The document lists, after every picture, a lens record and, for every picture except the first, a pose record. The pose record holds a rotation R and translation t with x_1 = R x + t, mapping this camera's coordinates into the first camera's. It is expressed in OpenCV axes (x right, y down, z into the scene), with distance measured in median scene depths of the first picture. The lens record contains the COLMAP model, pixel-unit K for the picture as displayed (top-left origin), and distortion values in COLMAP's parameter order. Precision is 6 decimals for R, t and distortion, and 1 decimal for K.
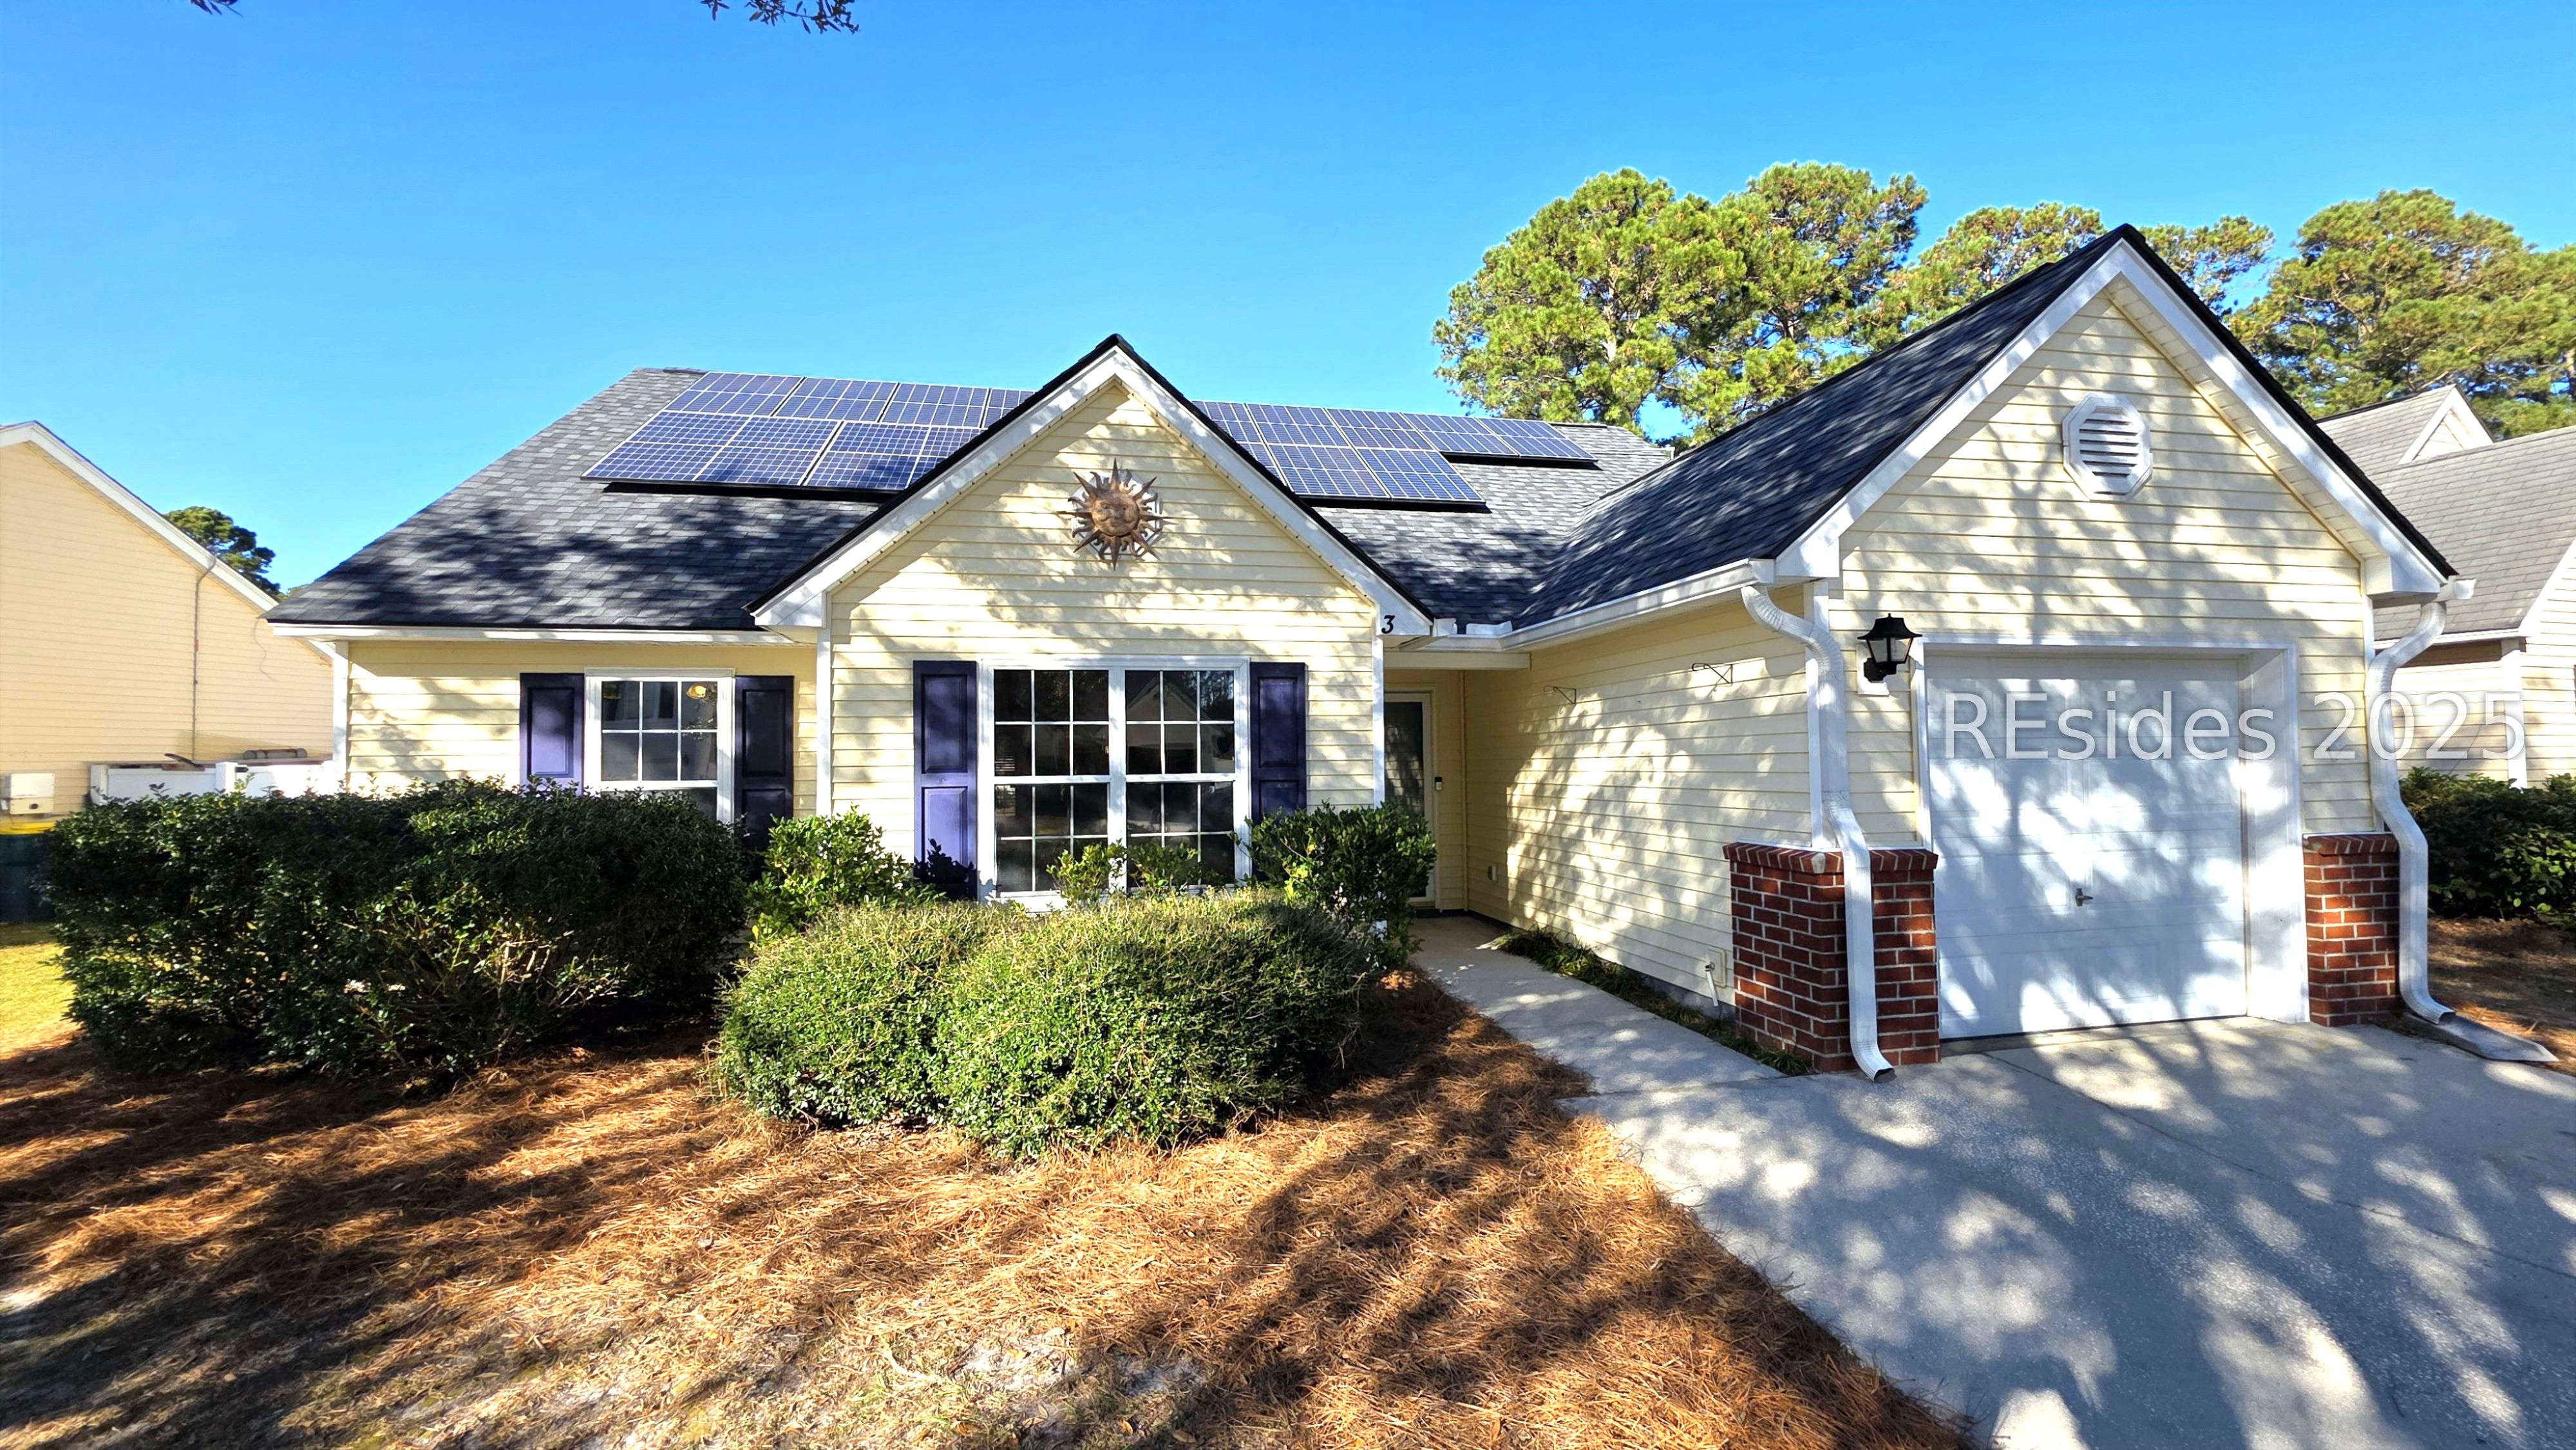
lens RADIAL K [[1030.6, 0, 1288.0], [0, 1030.6, 725.0], [0, 0, 1]] dist [-0.000411, -0.000489]
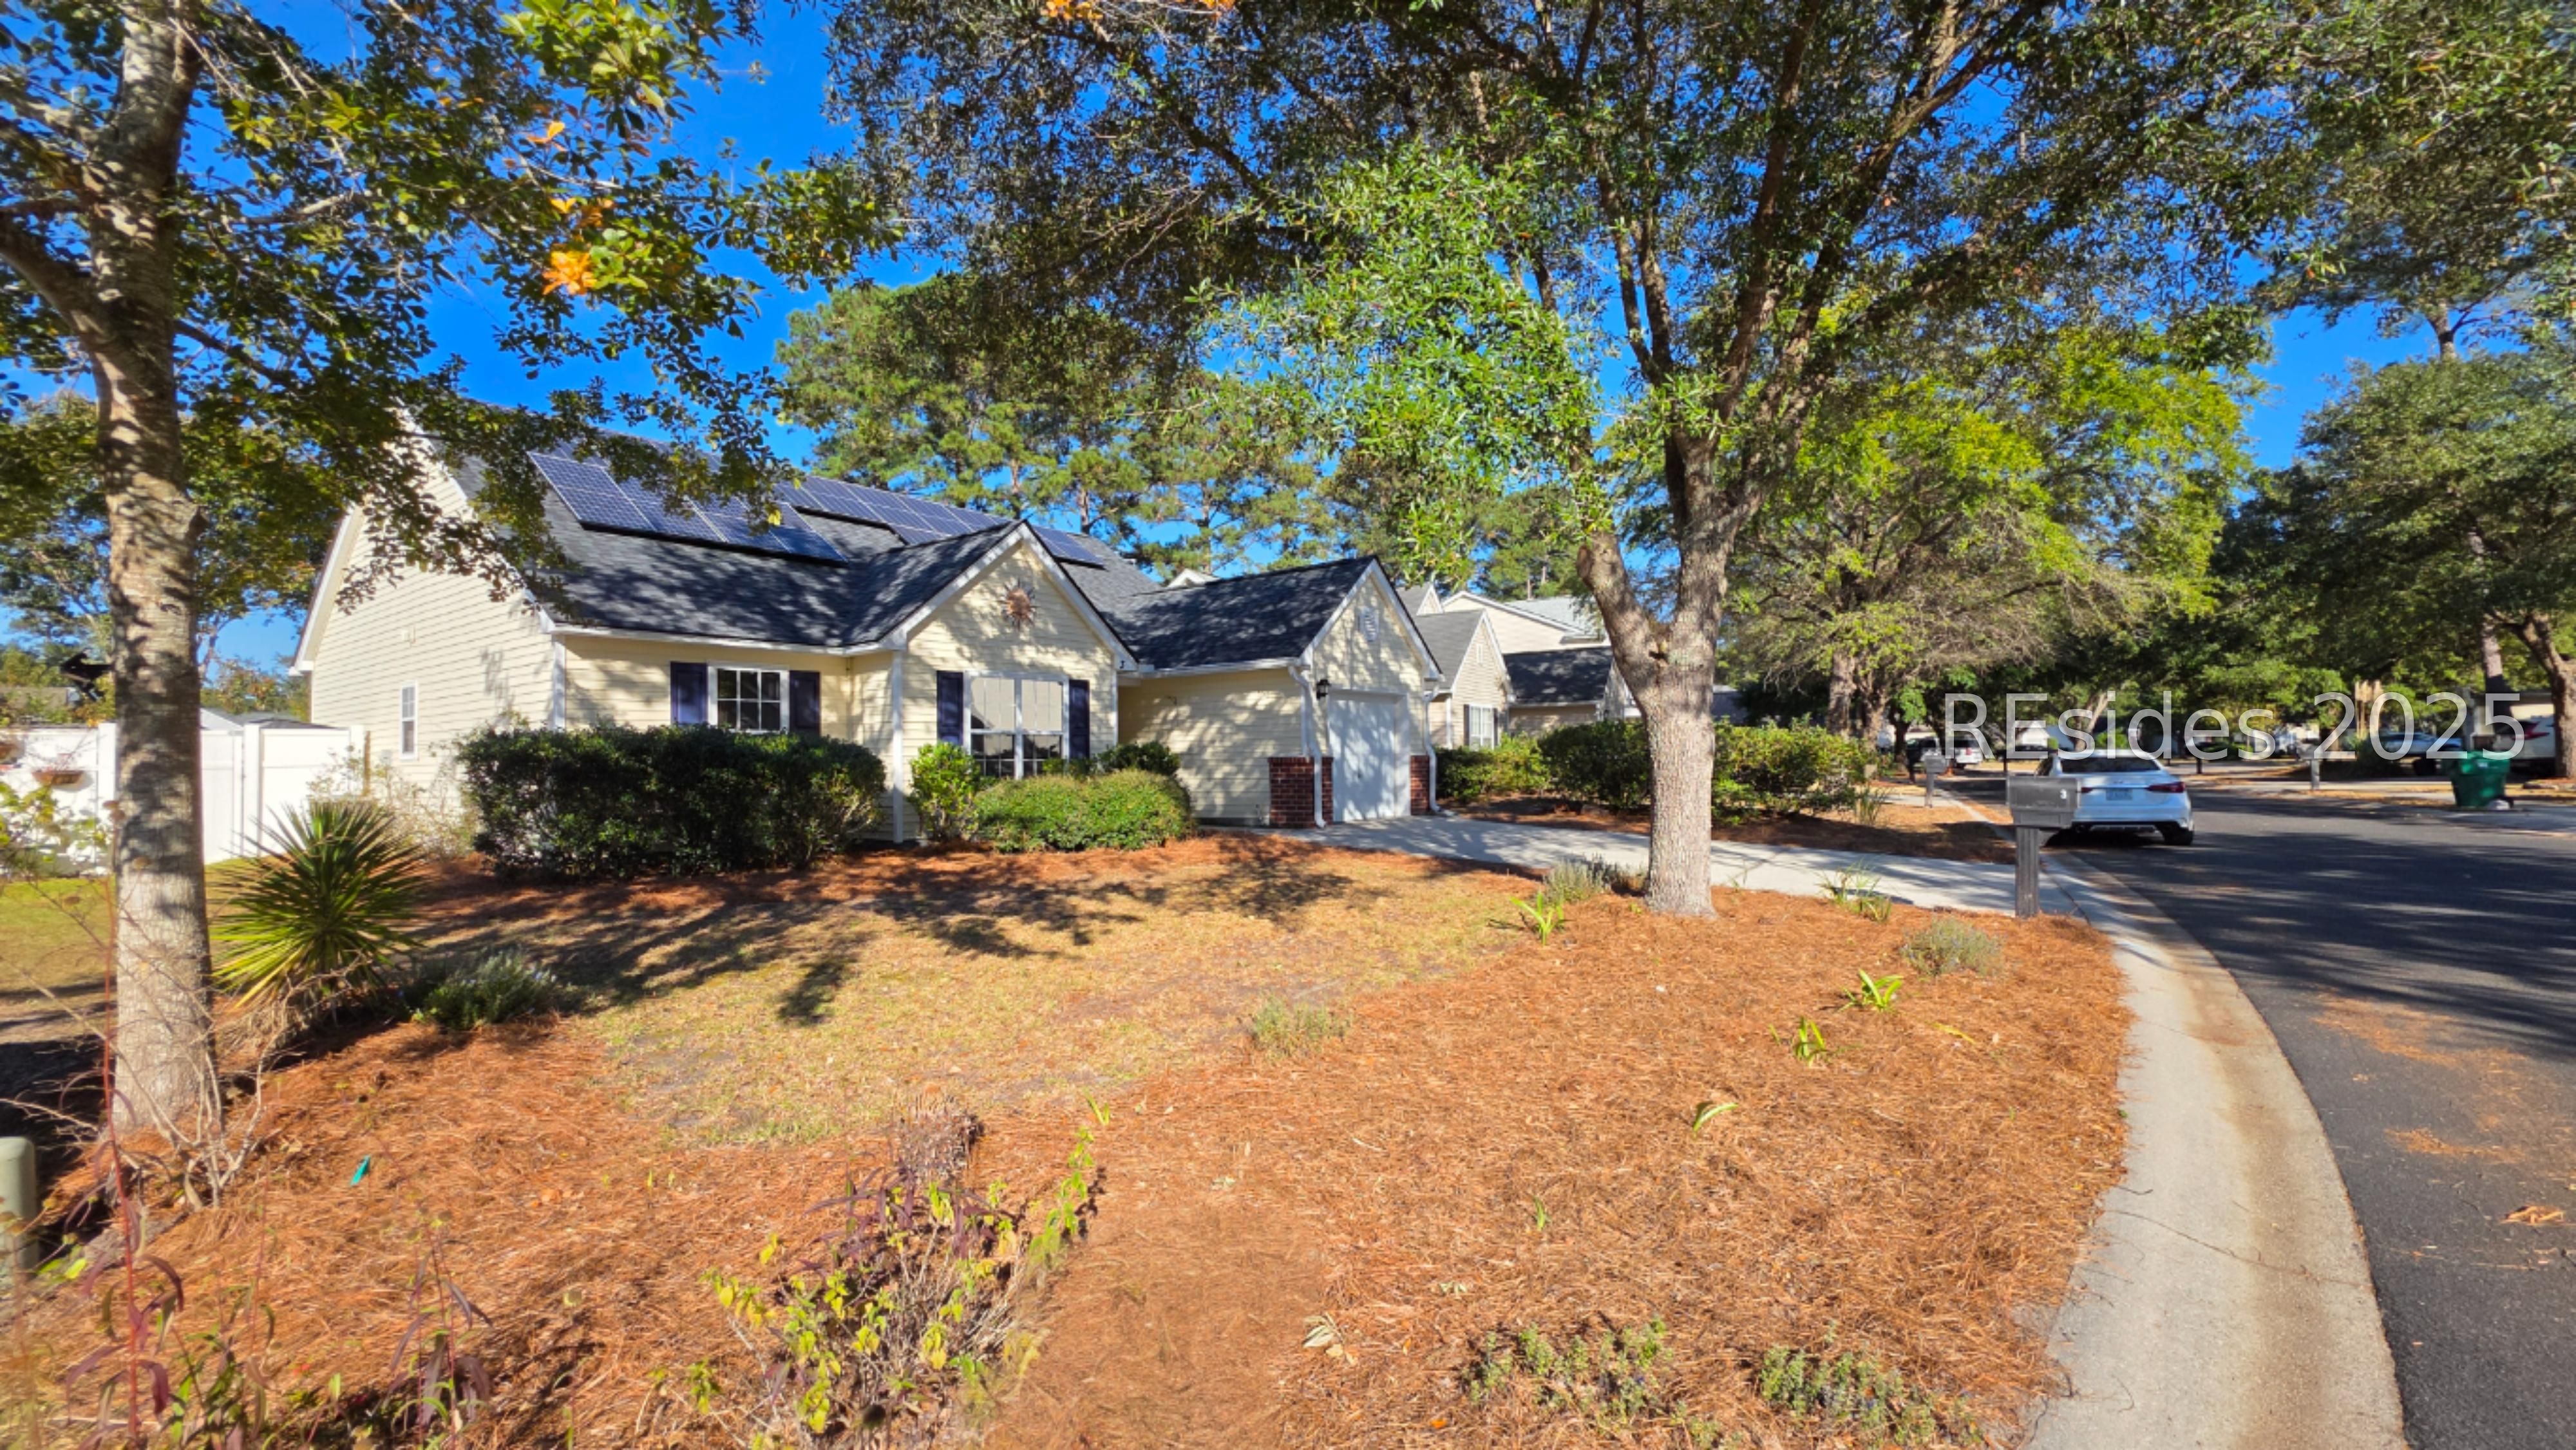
lens RADIAL K [[1030.6, 0, 1288.0], [0, 1030.6, 725.0], [0, 0, 1]] dist [-0.000411, -0.000489]
pose [[0.745149, 0.024504, 0.666448, -1.250232], [-0.015288, 0.999690, -0.019663, 0.074339], [-0.666723, 0.004463, 0.745292, -0.981813]]
